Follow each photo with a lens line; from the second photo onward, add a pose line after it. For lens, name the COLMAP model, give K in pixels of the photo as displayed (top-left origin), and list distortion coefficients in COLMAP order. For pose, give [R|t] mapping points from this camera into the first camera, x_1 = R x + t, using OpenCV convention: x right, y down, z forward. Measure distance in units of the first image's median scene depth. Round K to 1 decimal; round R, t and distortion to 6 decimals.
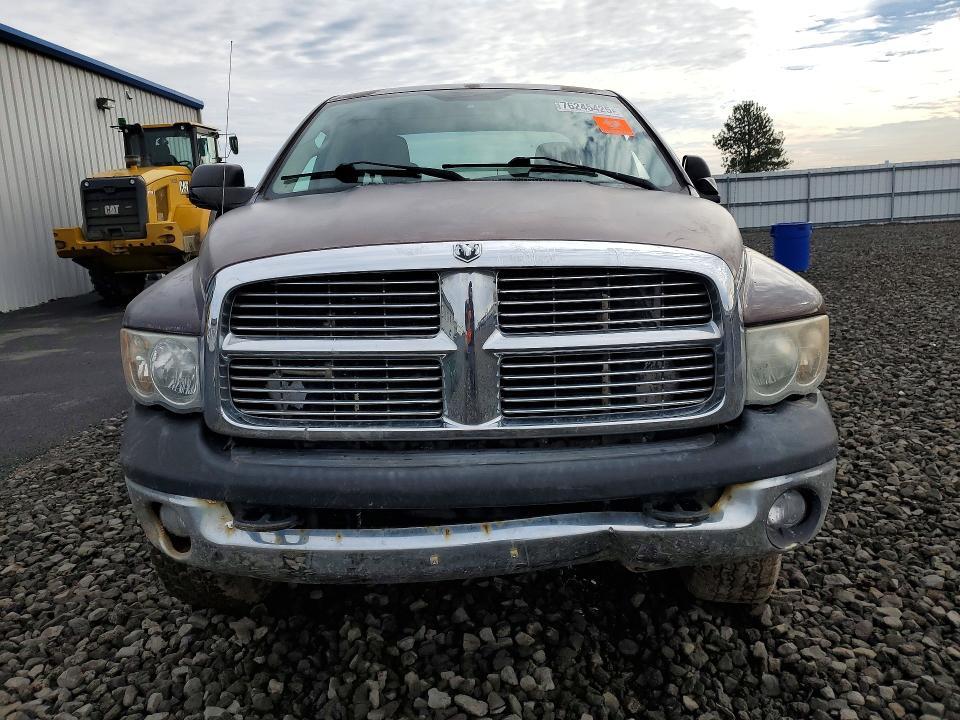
lens RADIAL K [[761.1, 0, 480.0], [0, 761.1, 360.0], [0, 0, 1]] dist [0.045965, 0.001801]
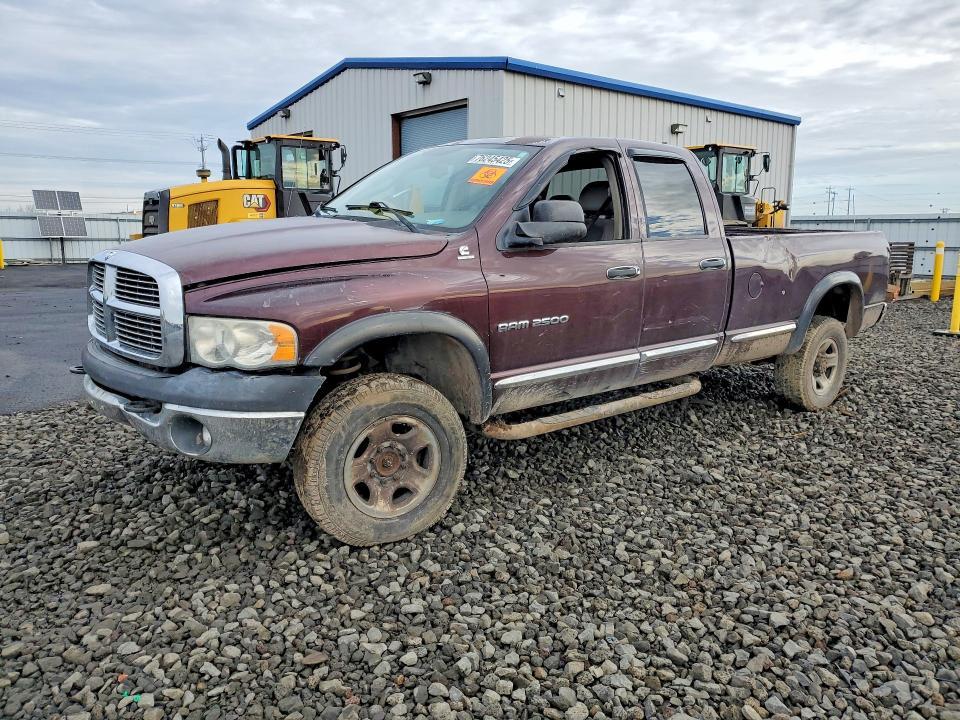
lens RADIAL K [[761.1, 0, 480.0], [0, 761.1, 360.0], [0, 0, 1]] dist [0.045965, 0.001801]
pose [[0.663625, 0.184046, -0.725071, 0.155667], [-0.191985, 0.978701, 0.072710, -0.015207], [0.723010, 0.090951, 0.684825, 0.026110]]
